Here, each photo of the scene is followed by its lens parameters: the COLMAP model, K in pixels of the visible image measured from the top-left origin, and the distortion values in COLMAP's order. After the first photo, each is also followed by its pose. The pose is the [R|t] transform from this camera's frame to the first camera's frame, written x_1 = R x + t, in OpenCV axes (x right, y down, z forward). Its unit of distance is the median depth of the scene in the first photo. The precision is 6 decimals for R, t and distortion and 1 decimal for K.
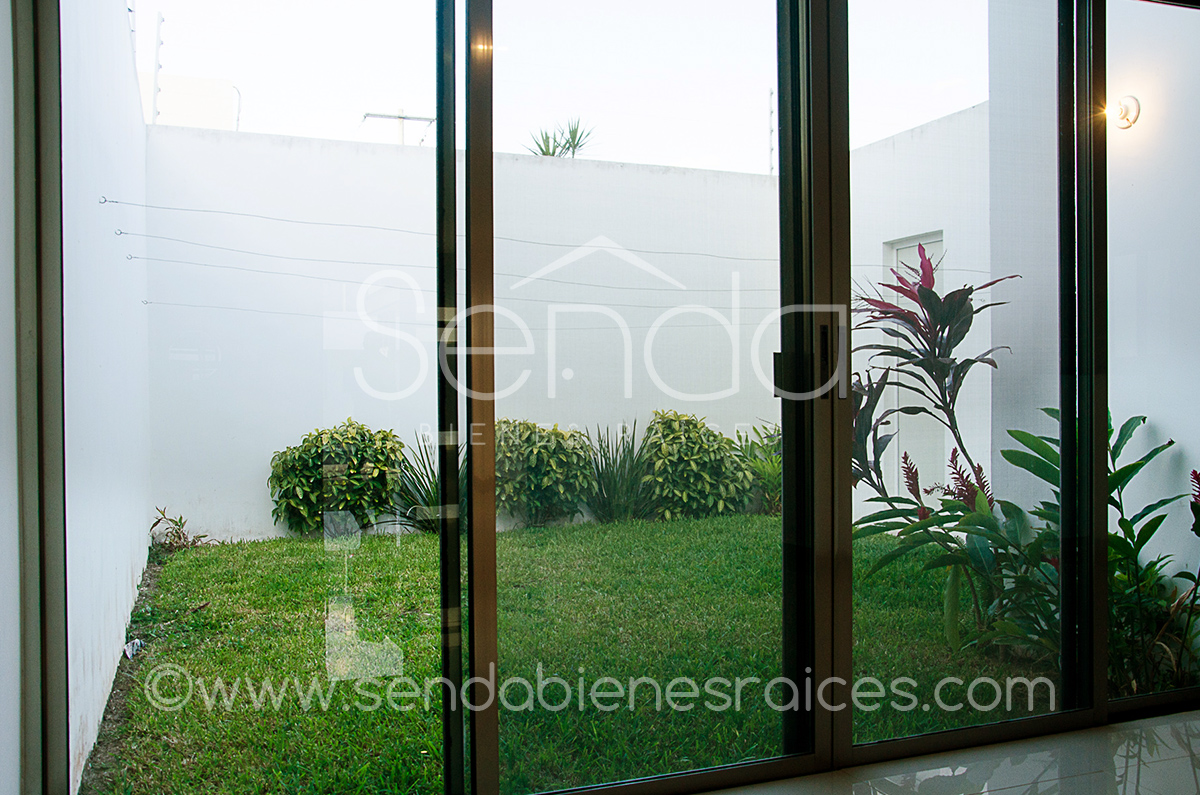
lens RADIAL K [[1066.5, 0, 600.0], [0, 1066.5, 397.5], [0, 0, 1]] dist [-0.076047, 0.005030]
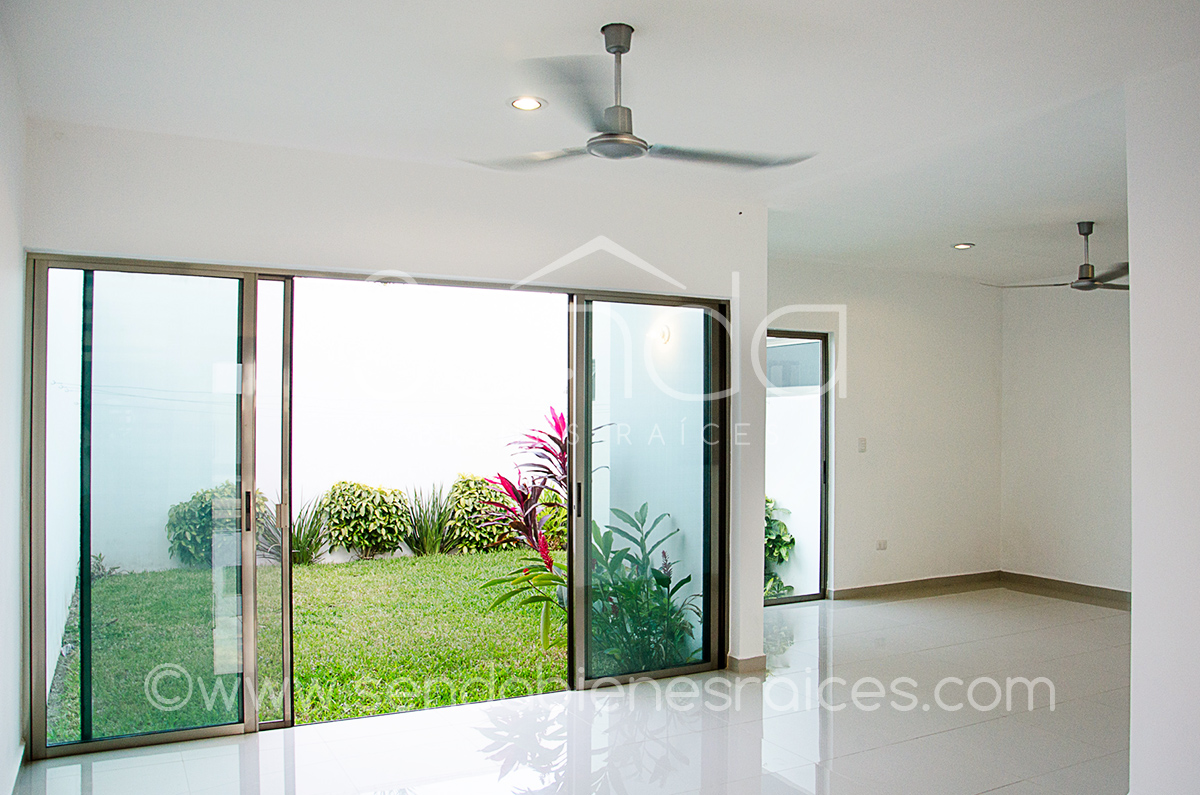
lens RADIAL K [[965.7, 0, 600.0], [0, 965.7, 397.5], [0, 0, 1]] dist [-0.148621, 0.110367]
pose [[0.994113, 0.010086, 0.107881, 0.106109], [-0.007636, 0.999704, -0.023094, -0.060868], [-0.108082, 0.022135, 0.993896, -0.256369]]
